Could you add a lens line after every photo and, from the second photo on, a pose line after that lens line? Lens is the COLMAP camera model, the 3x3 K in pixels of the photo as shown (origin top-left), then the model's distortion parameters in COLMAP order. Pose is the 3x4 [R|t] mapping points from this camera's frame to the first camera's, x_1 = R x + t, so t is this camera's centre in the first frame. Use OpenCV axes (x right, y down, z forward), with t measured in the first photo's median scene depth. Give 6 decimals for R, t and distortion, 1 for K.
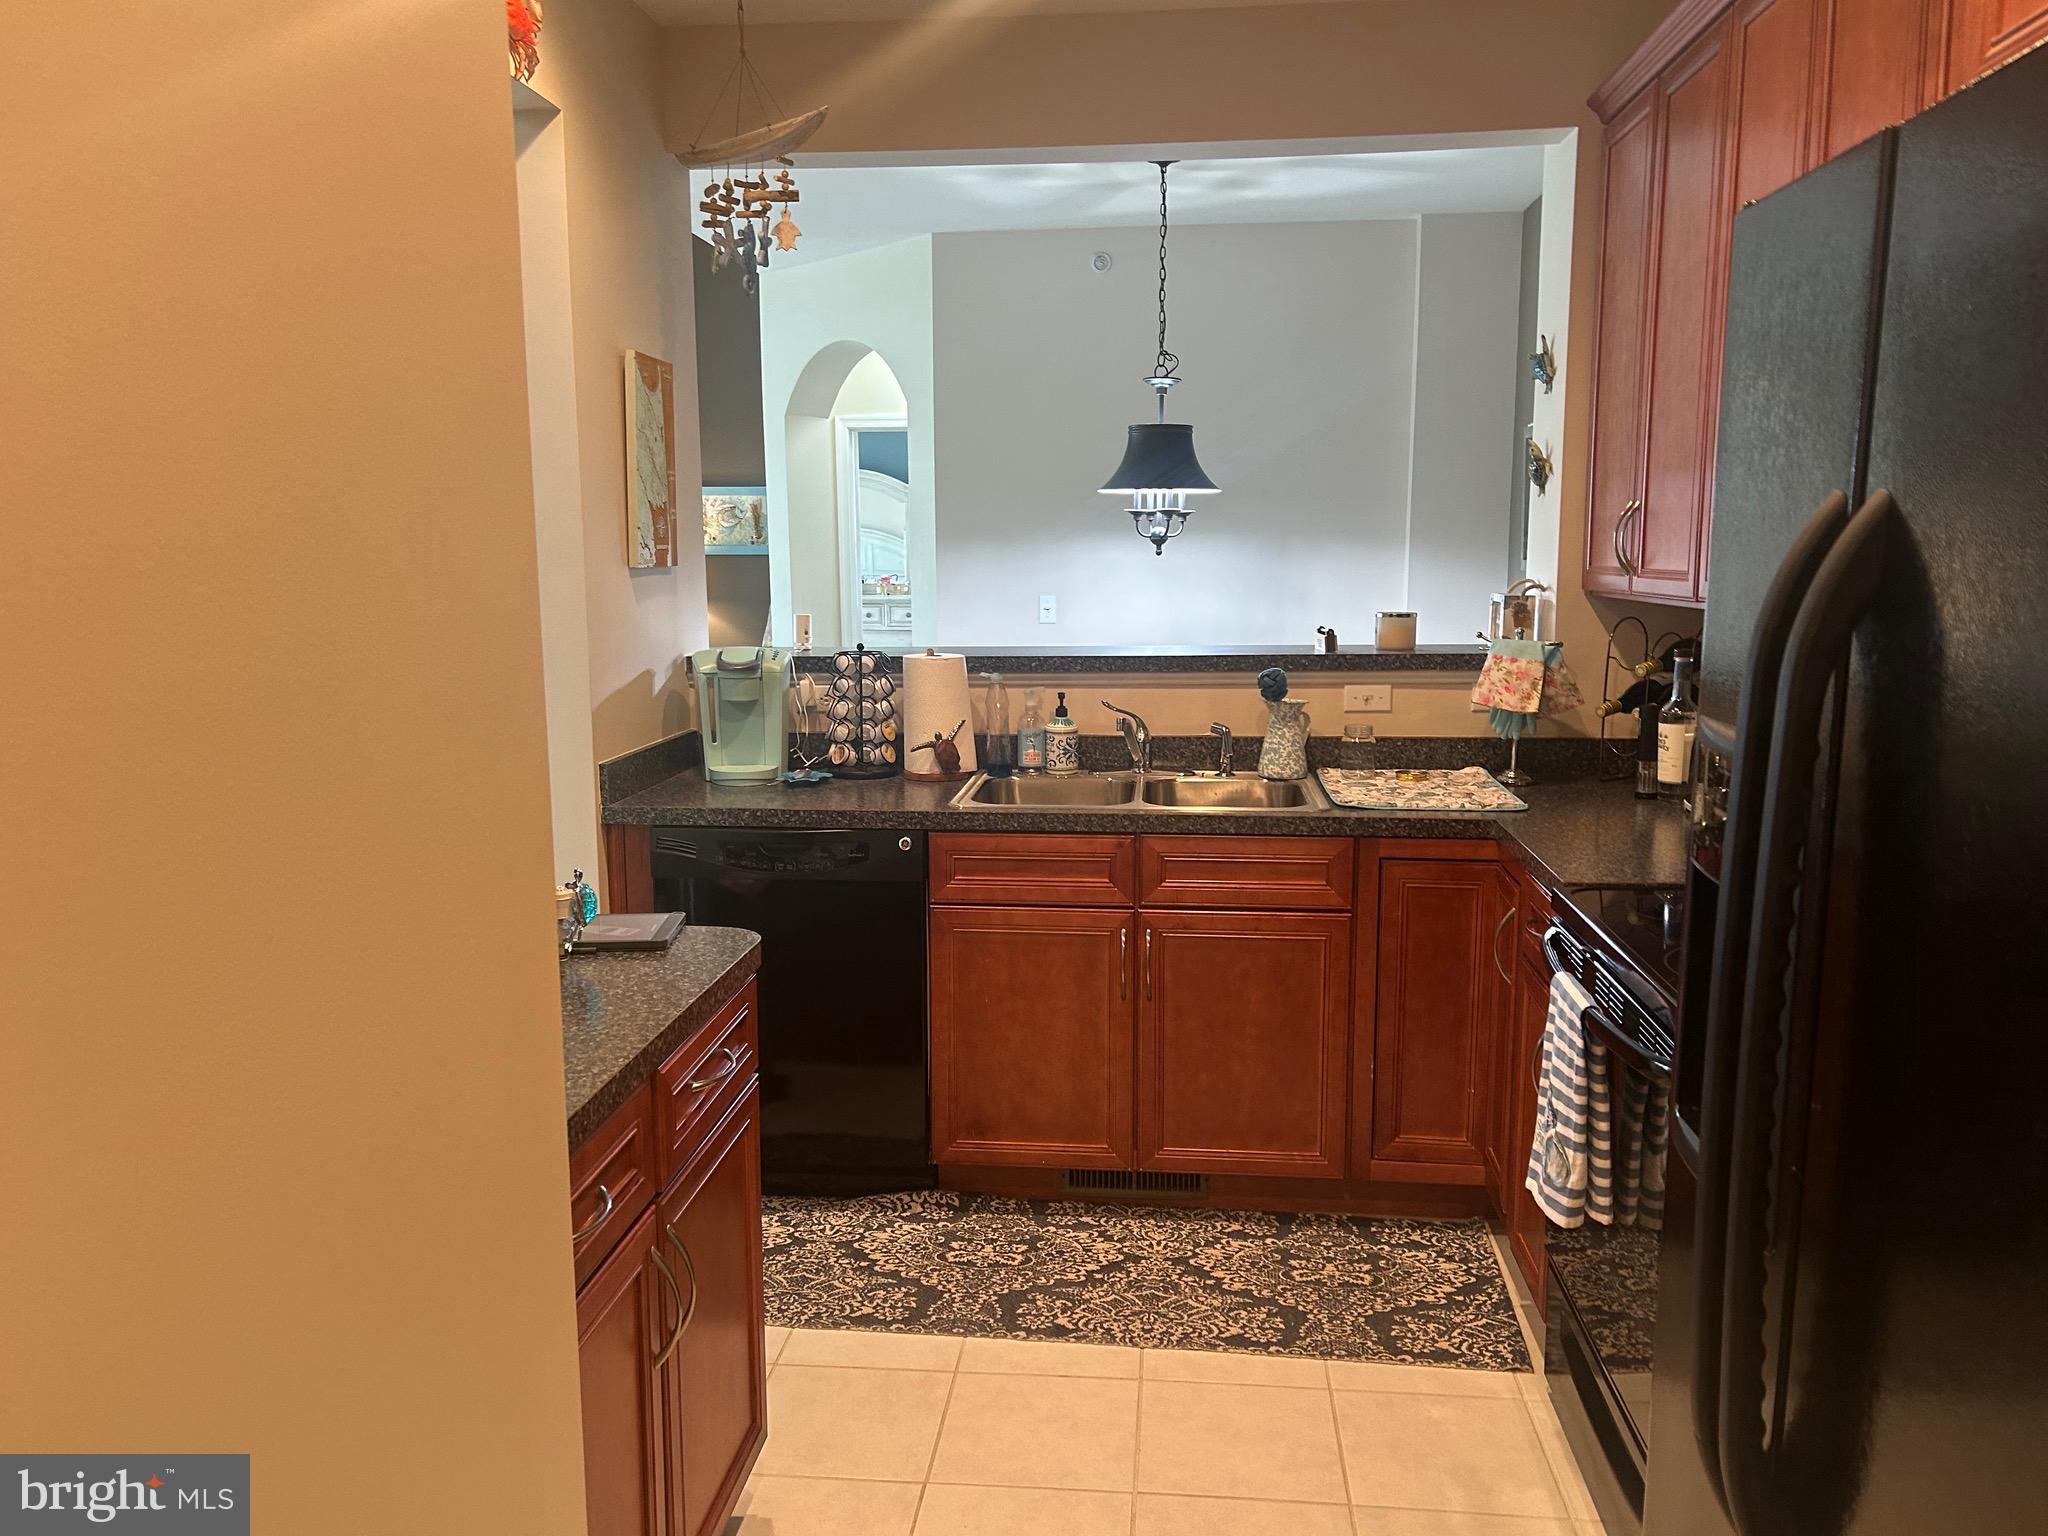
lens RADIAL K [[1546.5, 0, 1021.0], [0, 1546.5, 785.2], [0, 0, 1]] dist [0.071842, -0.084757]
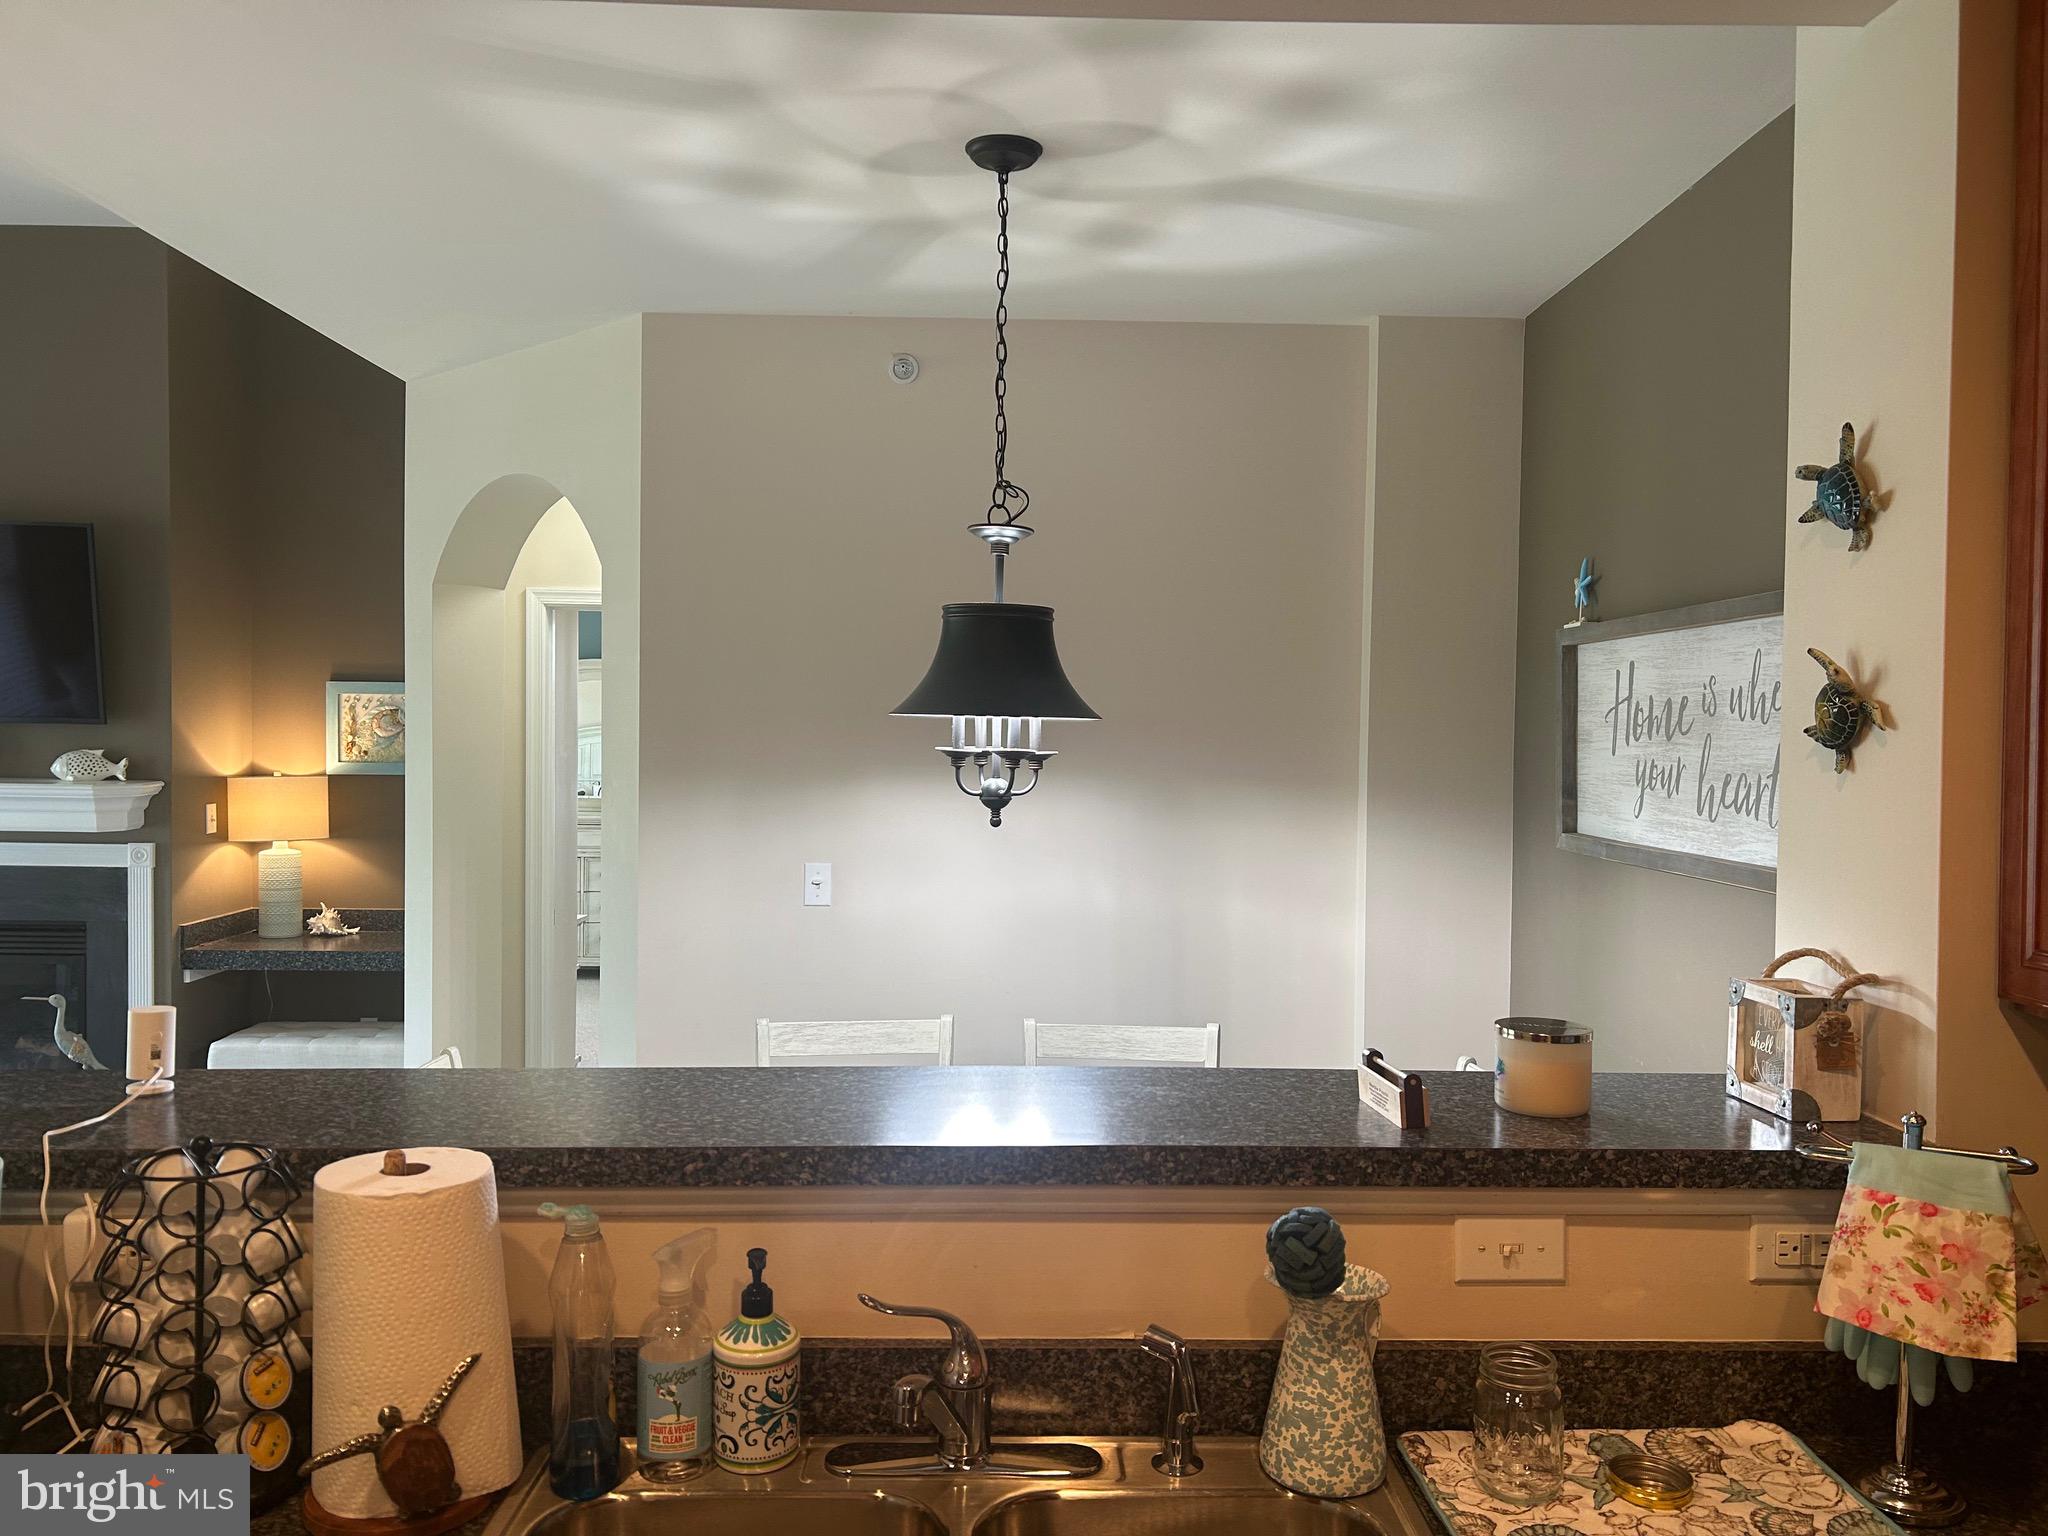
lens RADIAL K [[1546.5, 0, 1060.8], [0, 1546.5, 782.4], [0, 0, 1]] dist [0.071842, -0.084757]
pose [[0.990172, 0.014027, 0.139153, 0.045146], [0.003474, 0.992185, -0.124730, -0.127637], [-0.139815, 0.123987, 0.982384, 0.590945]]
